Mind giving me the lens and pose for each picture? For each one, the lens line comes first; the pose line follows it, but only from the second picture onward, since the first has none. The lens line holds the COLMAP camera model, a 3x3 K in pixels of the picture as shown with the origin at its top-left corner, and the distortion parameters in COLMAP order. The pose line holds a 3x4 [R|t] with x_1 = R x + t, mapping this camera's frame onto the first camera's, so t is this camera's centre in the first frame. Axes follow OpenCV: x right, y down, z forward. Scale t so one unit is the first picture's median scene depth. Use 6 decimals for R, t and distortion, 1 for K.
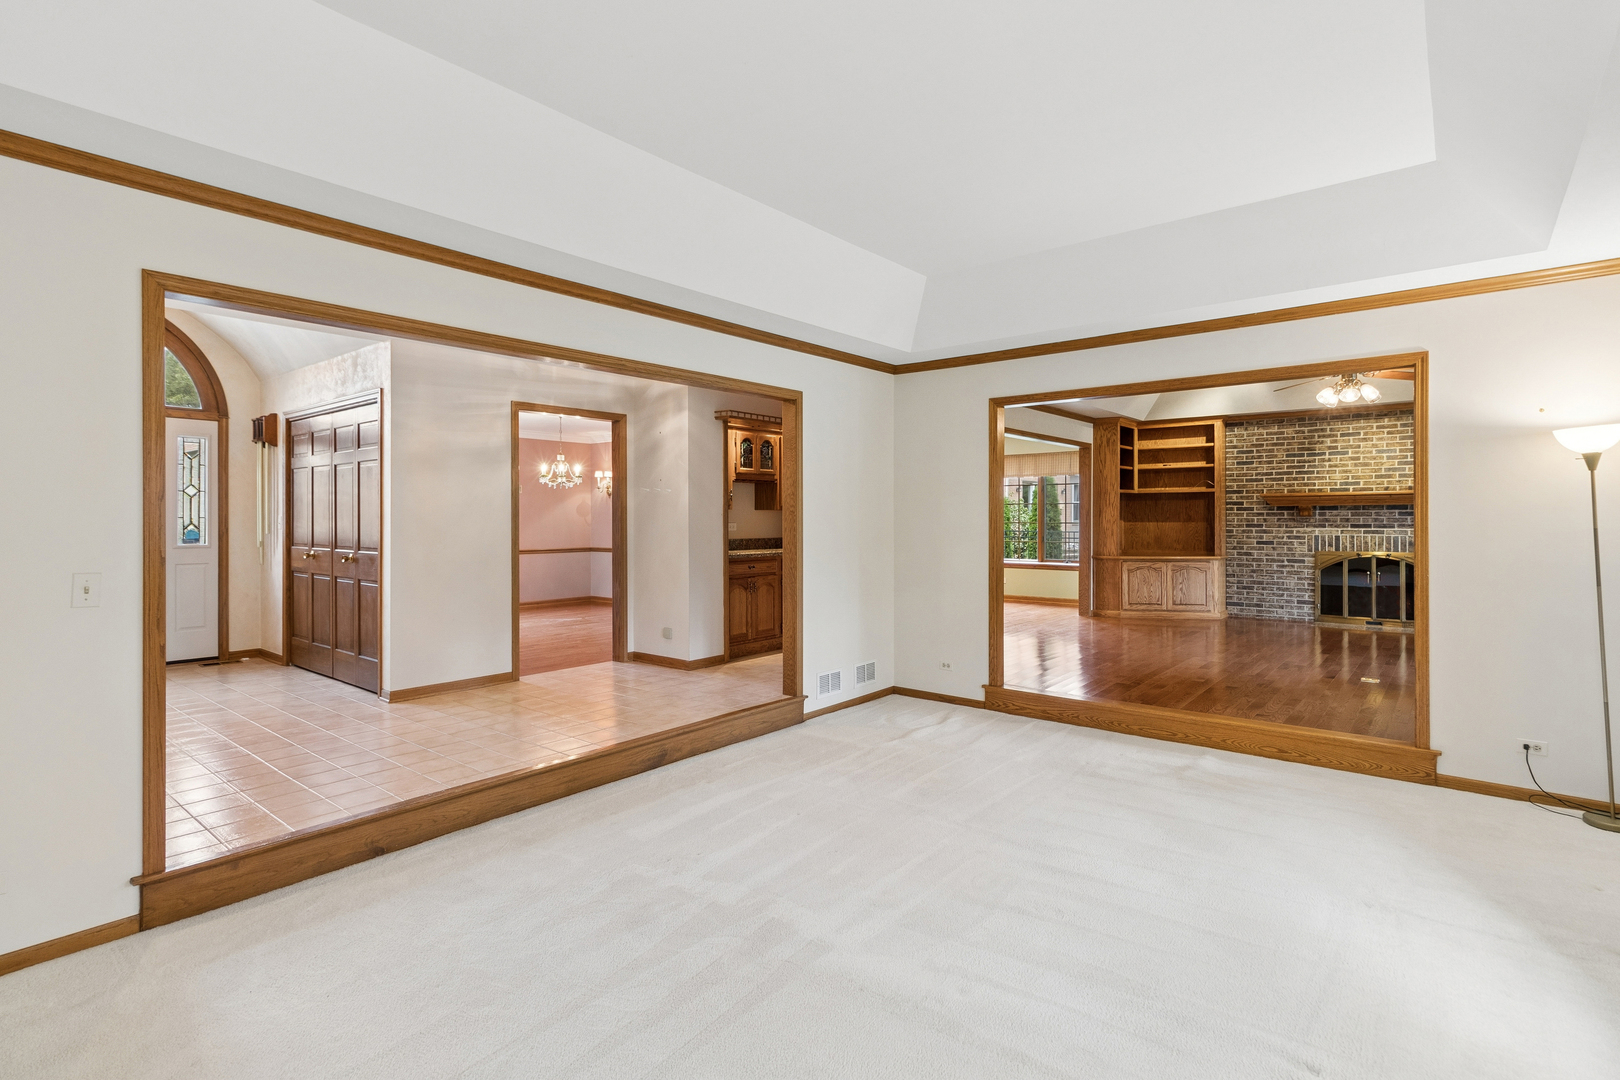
lens RADIAL K [[783.3, 0, 811.4], [0, 783.3, 525.7], [0, 0, 1]] dist [-0.000347, 0.000601]
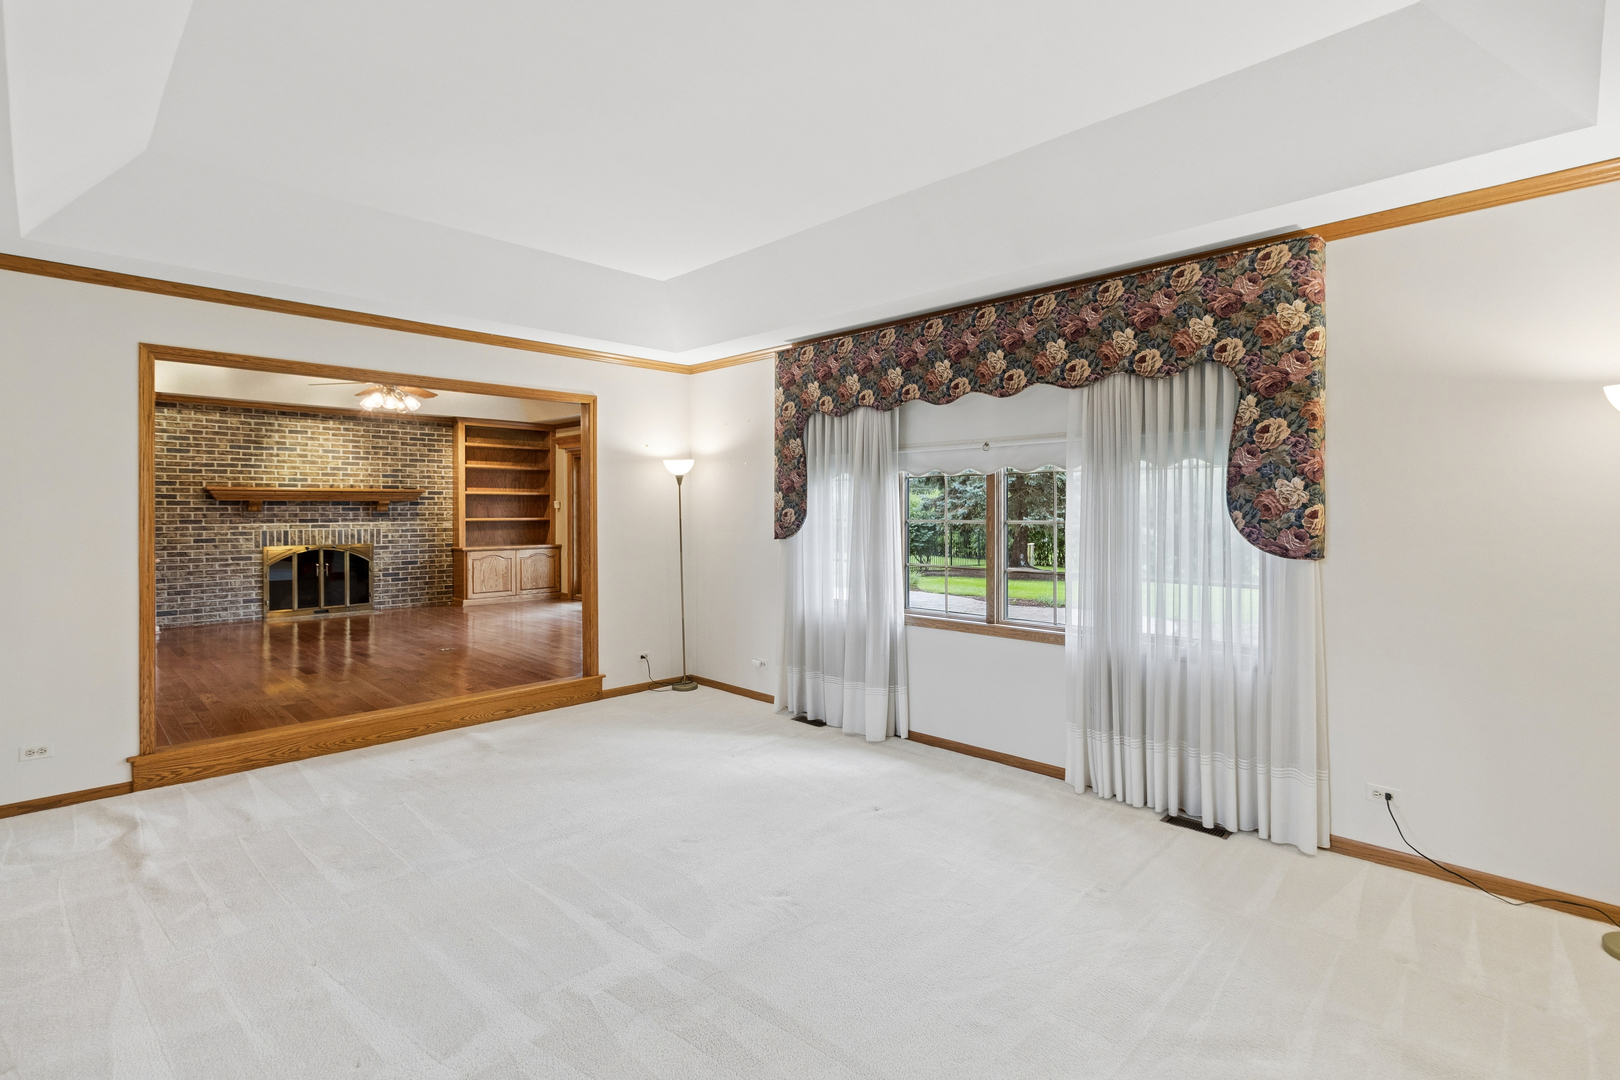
lens RADIAL K [[783.3, 0, 829.7], [0, 783.3, 513.4], [0, 0, 1]] dist [-0.000347, 0.000601]
pose [[0.059542, -0.002501, 0.998223, -0.291143], [0.011409, 0.999933, 0.001825, -0.003328], [-0.998161, 0.011280, 0.059566, 0.235215]]
